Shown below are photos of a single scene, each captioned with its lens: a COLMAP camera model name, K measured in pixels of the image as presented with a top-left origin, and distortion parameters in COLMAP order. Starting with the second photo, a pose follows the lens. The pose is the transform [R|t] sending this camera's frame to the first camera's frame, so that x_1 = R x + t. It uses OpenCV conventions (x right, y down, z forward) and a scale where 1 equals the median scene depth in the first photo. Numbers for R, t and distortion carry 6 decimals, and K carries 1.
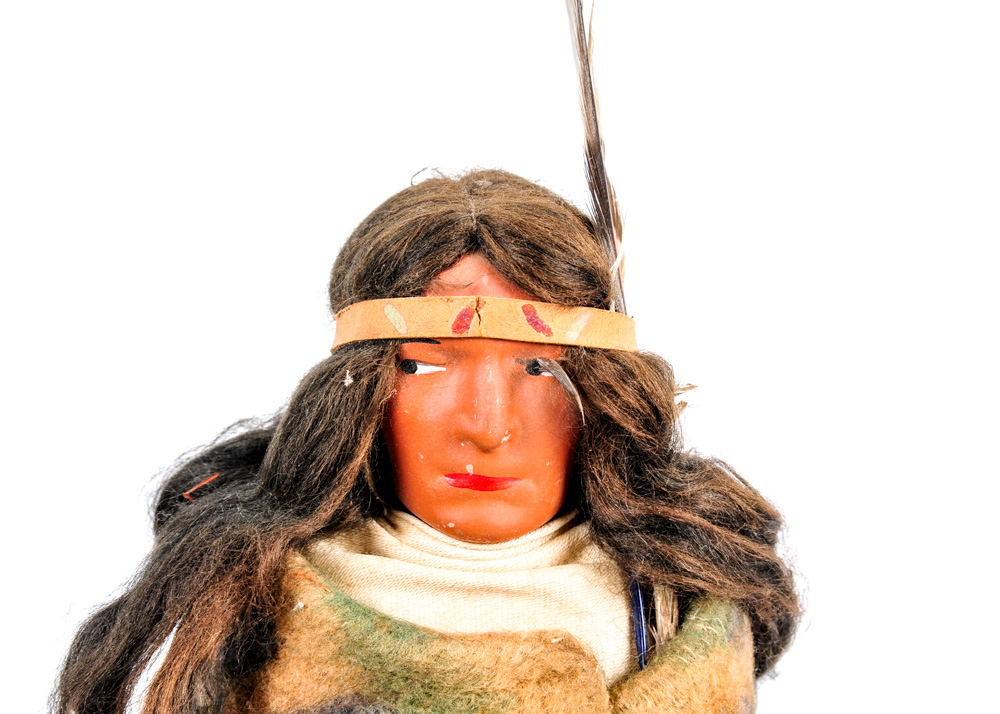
lens RADIAL K [[2141.6, 0, 500.0], [0, 2141.6, 357.0], [0, 0, 1]] dist [0.046371, -0.111430]
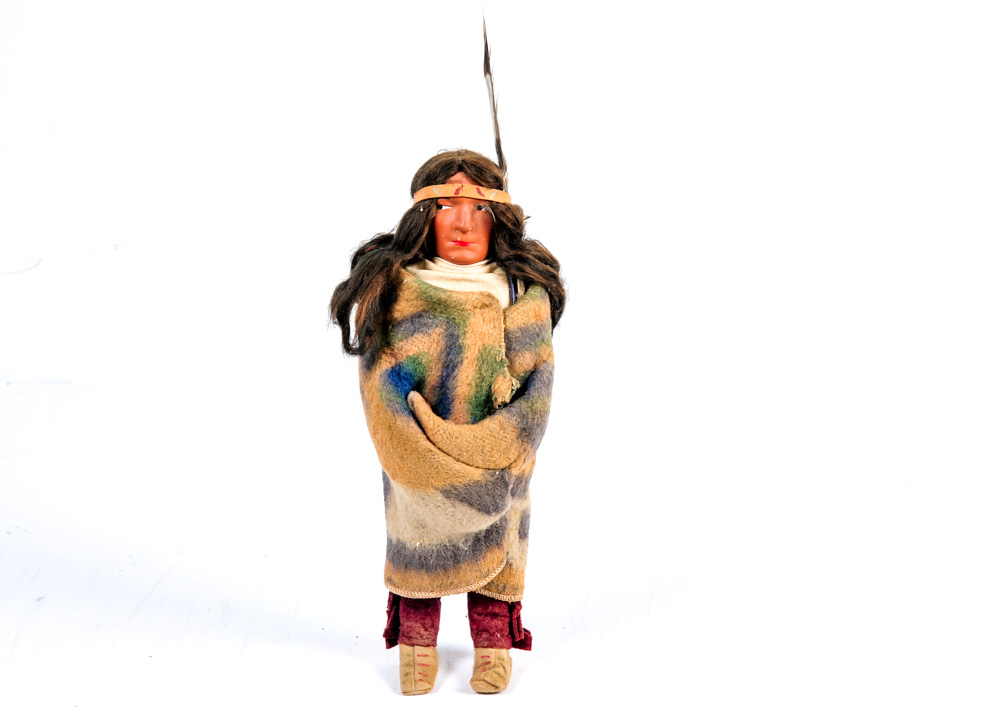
lens RADIAL K [[2141.6, 0, 500.0], [0, 2141.6, 357.0], [0, 0, 1]] dist [0.046371, -0.111430]
pose [[0.998862, 0.004357, 0.047499, -0.102748], [-0.001407, 0.998078, -0.061948, 0.420504], [-0.047677, 0.061810, 0.996949, -2.144544]]
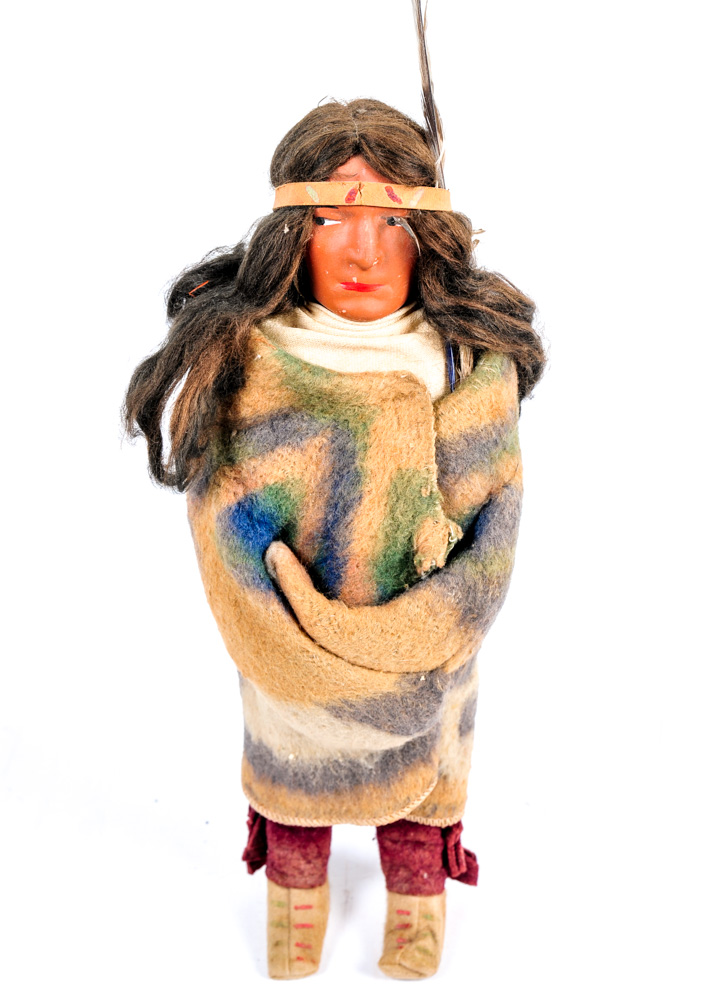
lens RADIAL K [[2130.9, 0, 357.0], [0, 2130.9, 500.0], [0, 0, 1]] dist [-0.016713, 0.085150]
pose [[0.999967, -0.001252, 0.008051, -0.026427], [-0.000266, 0.982594, 0.185766, -0.094166], [-0.008144, -0.185762, 0.982561, -0.746178]]
